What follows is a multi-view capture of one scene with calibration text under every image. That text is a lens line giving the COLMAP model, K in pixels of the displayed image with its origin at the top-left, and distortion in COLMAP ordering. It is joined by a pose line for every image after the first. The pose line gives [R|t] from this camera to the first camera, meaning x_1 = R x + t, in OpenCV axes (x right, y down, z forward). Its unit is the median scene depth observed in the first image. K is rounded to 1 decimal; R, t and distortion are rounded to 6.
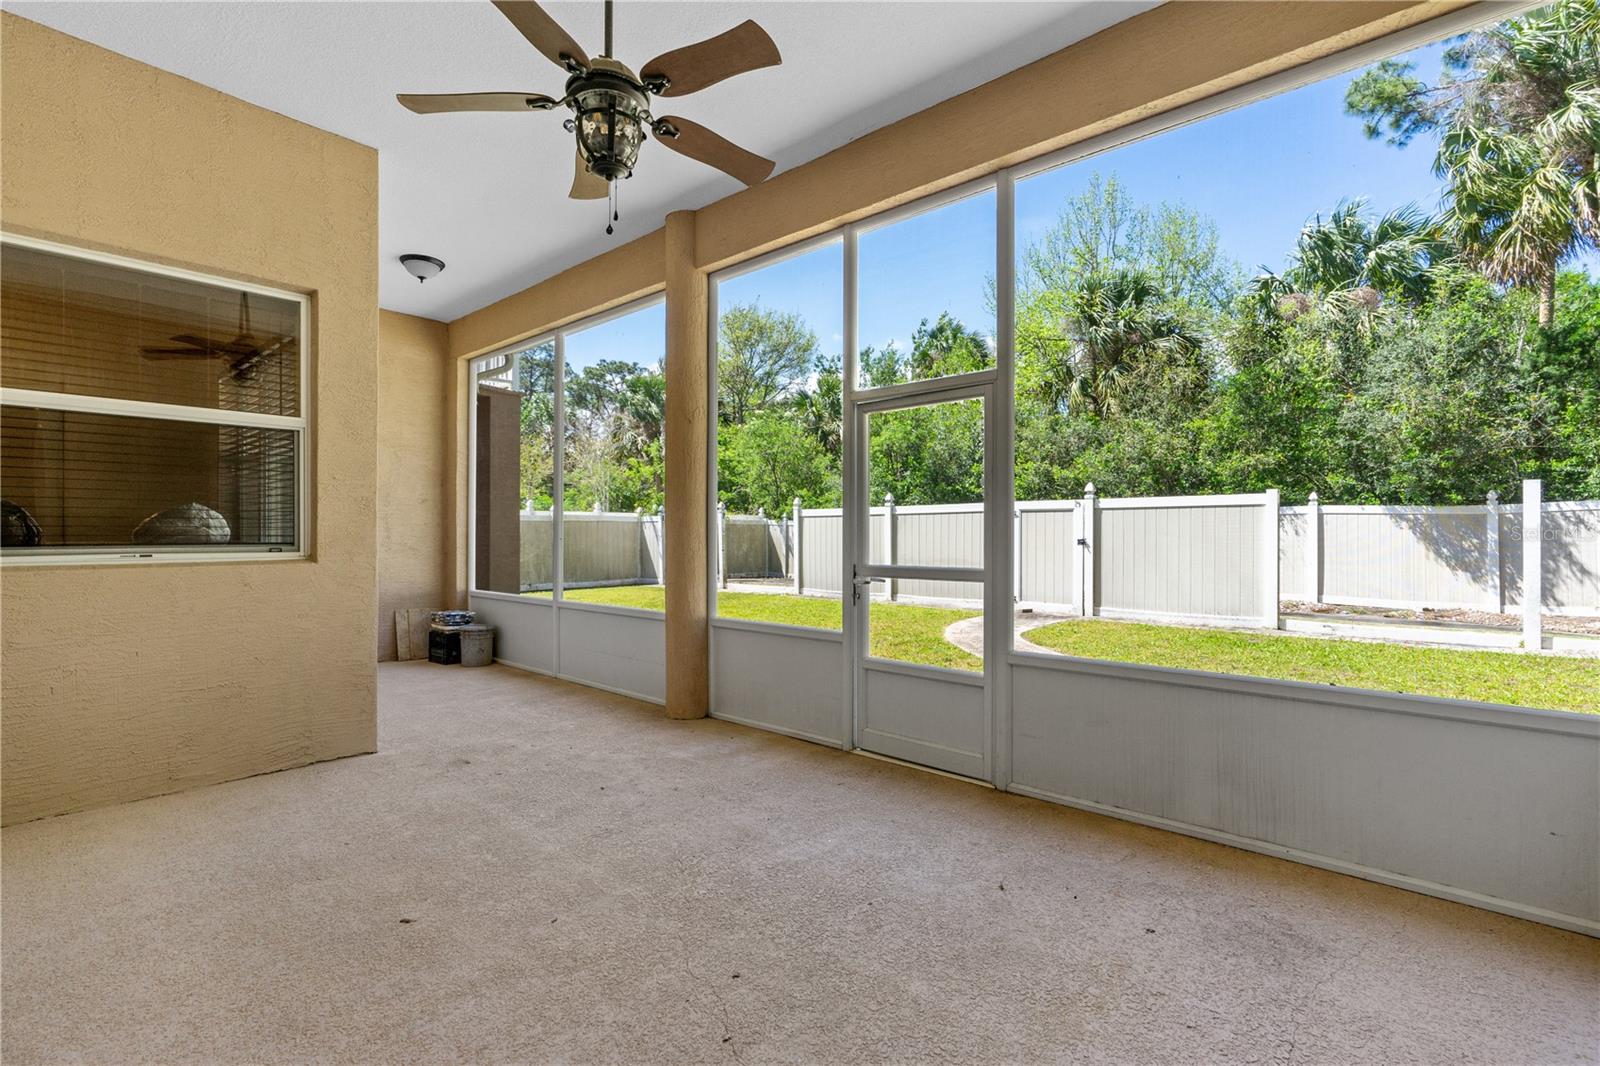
lens RADIAL K [[731.5, 0, 804.2], [0, 731.5, 535.0], [0, 0, 1]] dist [0.002554, 0.001173]
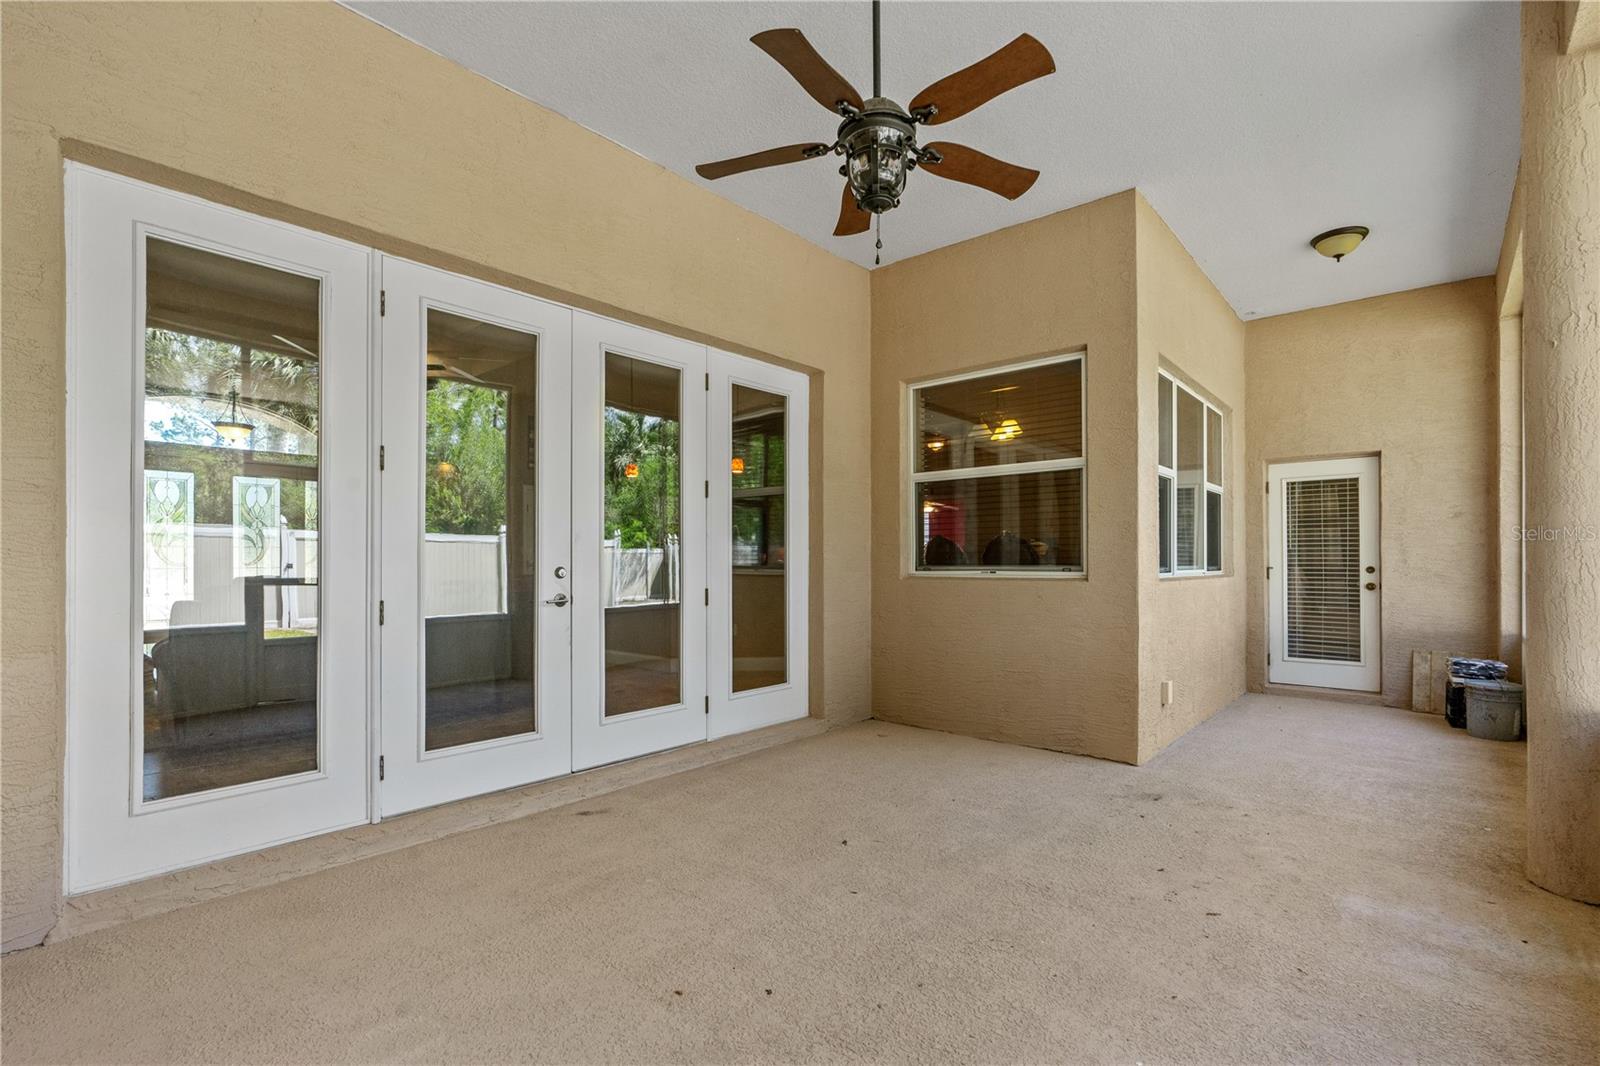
lens RADIAL K [[731.5, 0, 803.2], [0, 731.5, 556.3], [0, 0, 1]] dist [0.002554, 0.001173]
pose [[0.005971, -0.009453, -0.999937, 0.468442], [-0.000326, 0.999955, -0.009456, 0.009722], [0.999982, 0.000383, 0.005968, 0.536925]]
